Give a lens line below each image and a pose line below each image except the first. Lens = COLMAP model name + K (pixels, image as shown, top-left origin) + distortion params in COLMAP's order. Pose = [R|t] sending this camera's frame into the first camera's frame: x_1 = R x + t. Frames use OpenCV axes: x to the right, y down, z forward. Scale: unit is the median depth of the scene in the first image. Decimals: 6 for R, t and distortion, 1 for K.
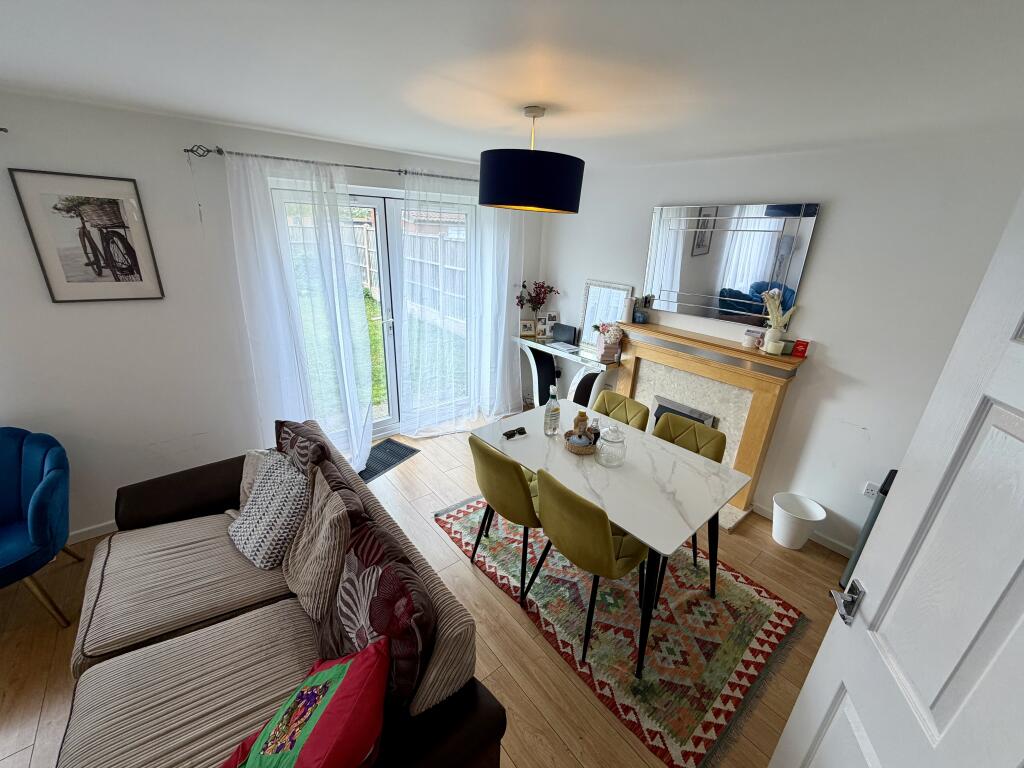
lens RADIAL K [[407.3, 0, 509.2], [0, 407.3, 384.5], [0, 0, 1]] dist [0.000558, 0.000030]
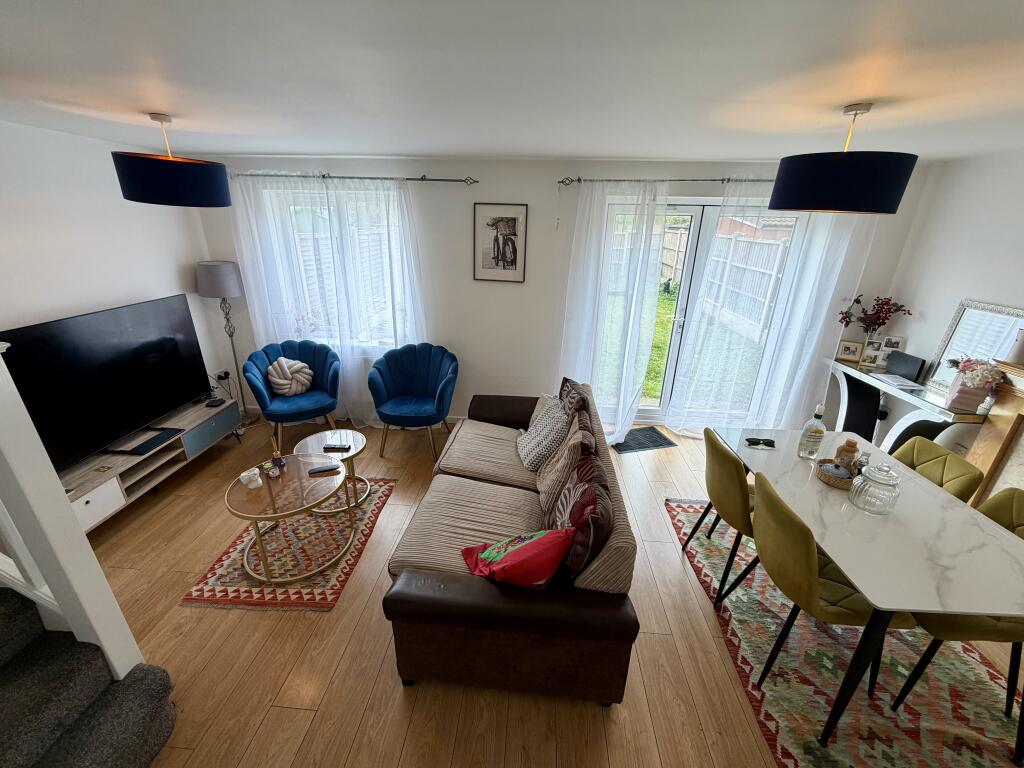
lens RADIAL K [[407.3, 0, 509.2], [0, 407.3, 384.5], [0, 0, 1]] dist [0.000558, 0.000030]
pose [[0.722363, 0.228334, -0.652729, 0.187992], [-0.238093, 0.968324, 0.075241, 0.056484], [0.649234, 0.101059, 0.753845, -0.135214]]
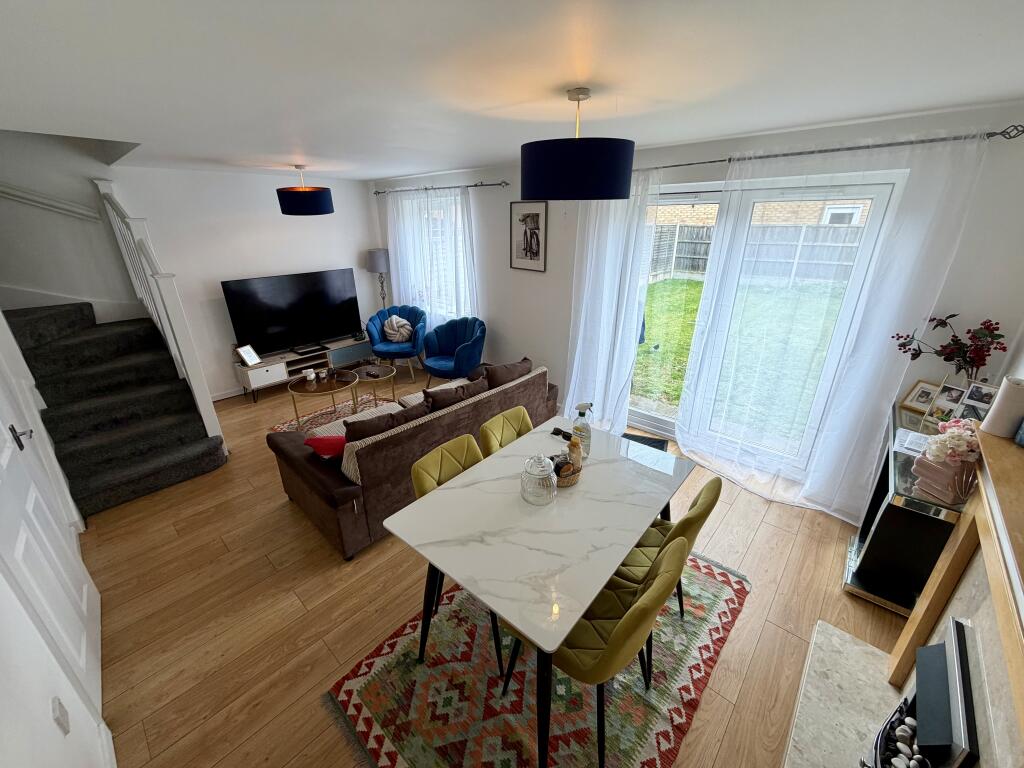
lens RADIAL K [[407.3, 0, 509.2], [0, 407.3, 384.5], [0, 0, 1]] dist [0.000558, 0.000030]
pose [[0.143514, 0.332562, -0.932098, 0.877844], [-0.340884, 0.900823, 0.268917, -0.207953], [0.929086, 0.279144, 0.242646, 0.631155]]
